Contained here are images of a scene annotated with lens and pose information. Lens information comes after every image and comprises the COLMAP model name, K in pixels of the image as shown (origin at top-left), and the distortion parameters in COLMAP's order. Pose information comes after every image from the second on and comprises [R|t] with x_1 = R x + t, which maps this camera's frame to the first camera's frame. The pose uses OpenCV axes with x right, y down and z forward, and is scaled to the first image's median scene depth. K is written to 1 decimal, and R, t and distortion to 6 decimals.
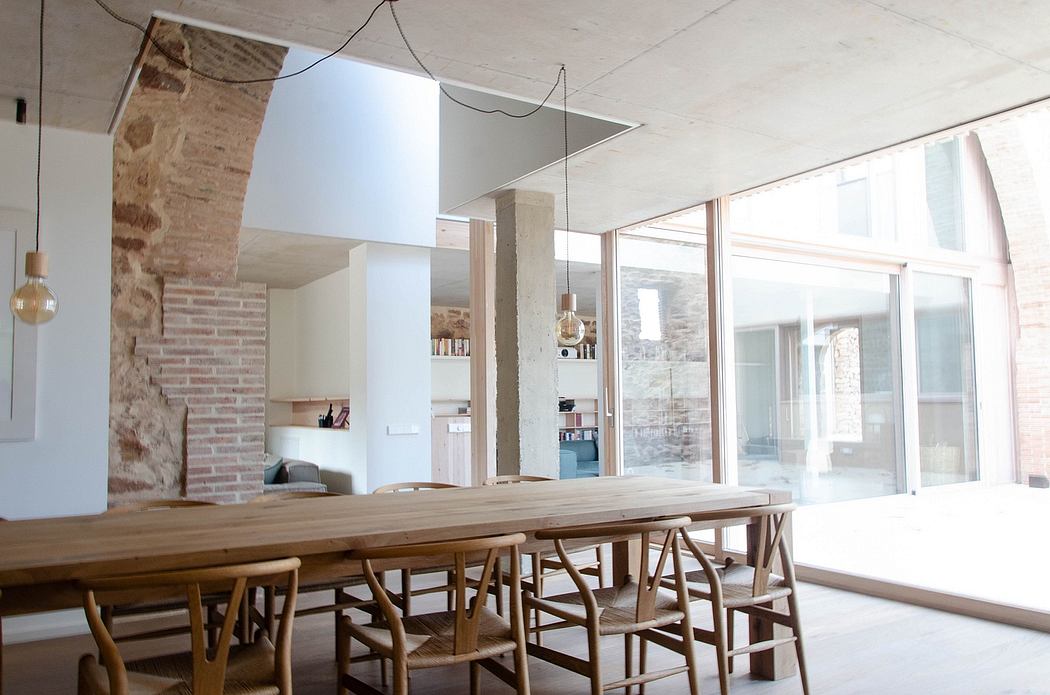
lens RADIAL K [[828.6, 0, 524.8], [0, 828.6, 349.6], [0, 0, 1]] dist [0.006957, 0.003878]
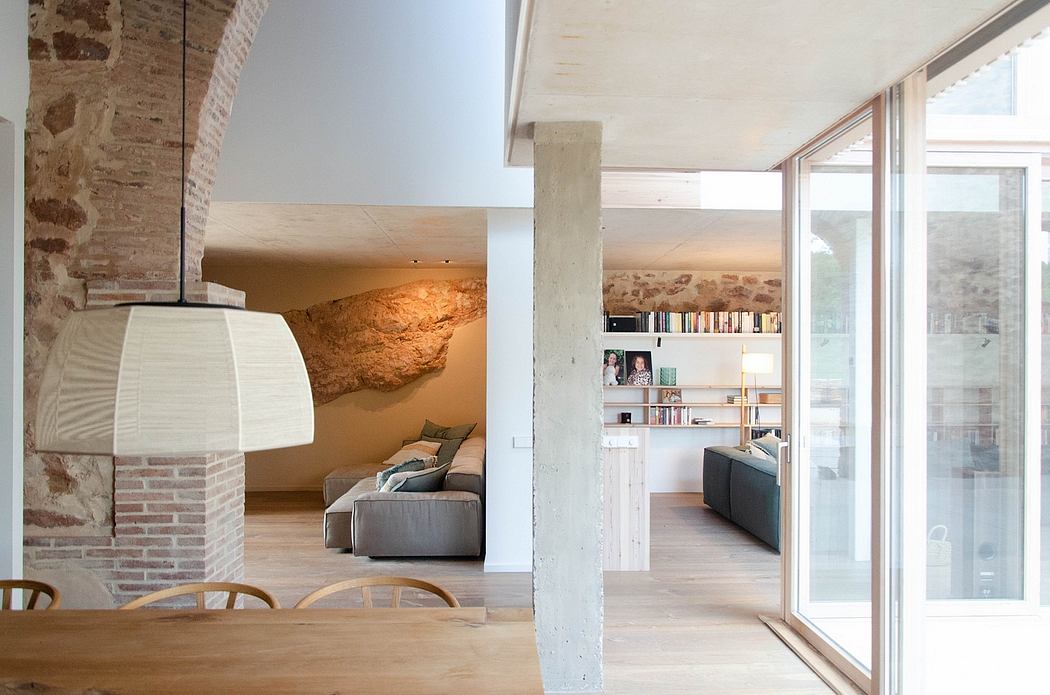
lens RADIAL K [[828.6, 0, 522.9], [0, 828.6, 349.2], [0, 0, 1]] dist [0.006957, 0.003878]
pose [[0.860035, 0.010719, -0.510123, 0.383455], [0.018871, 0.998427, 0.052795, -0.053367], [0.509886, -0.055032, 0.858480, 0.480119]]
